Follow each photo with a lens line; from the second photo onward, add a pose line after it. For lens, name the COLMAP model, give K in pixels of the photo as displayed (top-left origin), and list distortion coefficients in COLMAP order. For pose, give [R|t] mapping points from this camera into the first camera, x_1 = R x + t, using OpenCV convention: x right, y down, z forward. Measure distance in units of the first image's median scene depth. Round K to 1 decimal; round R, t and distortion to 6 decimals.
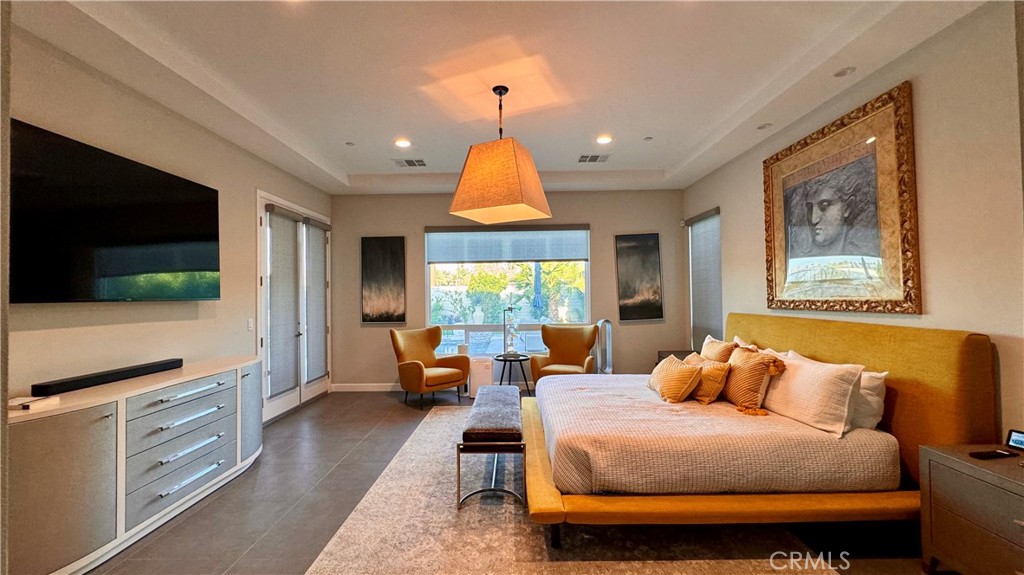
lens RADIAL K [[404.6, 0, 514.6], [0, 404.6, 288.9], [0, 0, 1]] dist [0.000376, -0.000146]
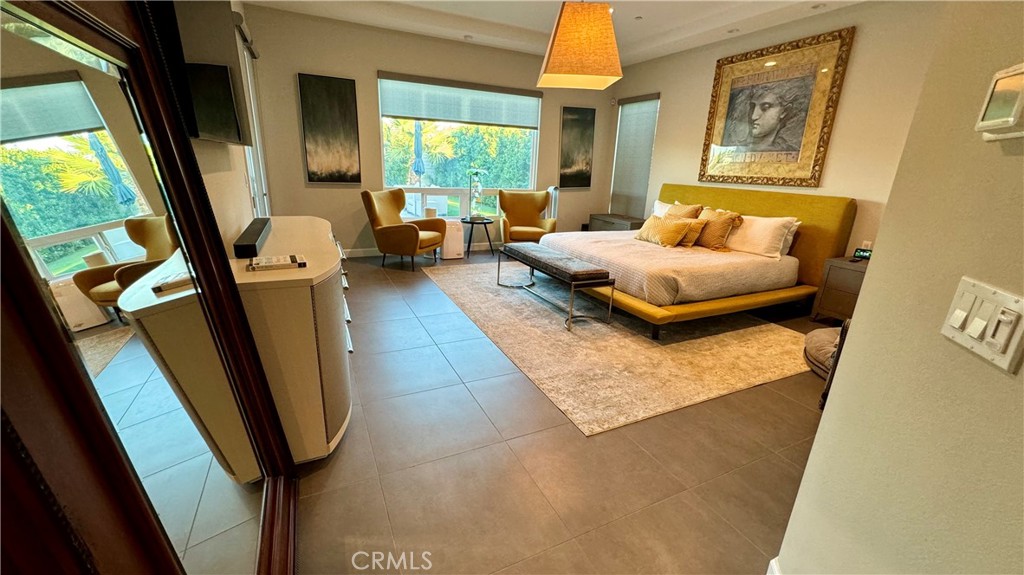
lens RADIAL K [[404.6, 0, 512.2], [0, 404.6, 286.1], [0, 0, 1]] dist [0.000376, -0.000146]
pose [[0.896984, -0.079284, 0.434895, -0.638861], [-0.059003, 0.953511, 0.295525, 0.022570], [-0.438108, -0.290742, 0.850606, 0.006553]]
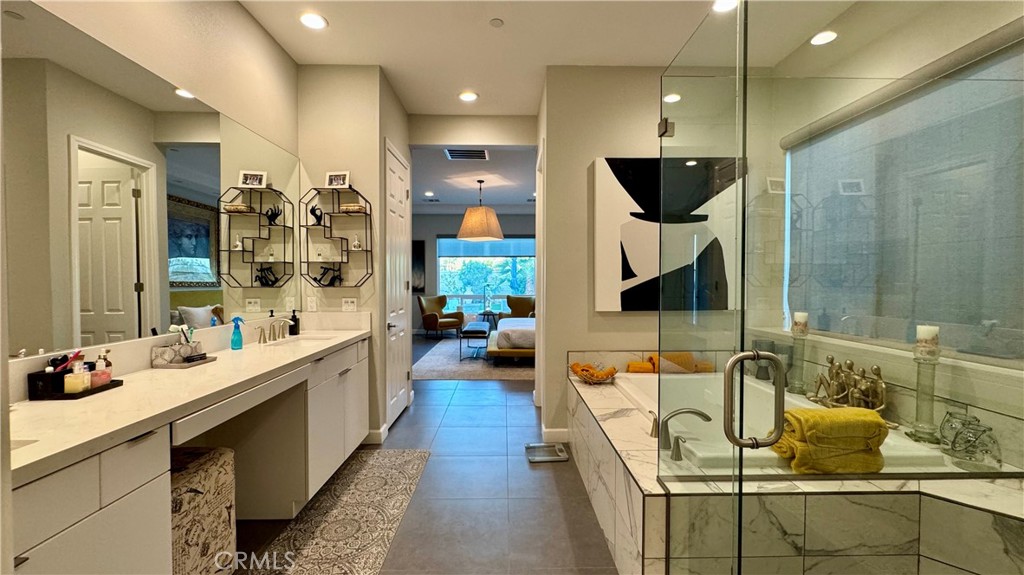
lens RADIAL K [[404.6, 0, 510.1], [0, 404.6, 289.5], [0, 0, 1]] dist [0.000376, -0.000146]
pose [[0.999804, 0.014311, 0.013689, 0.093943], [-0.014819, 0.999175, 0.037809, 0.003340], [-0.013137, -0.038005, 0.999191, -1.099993]]
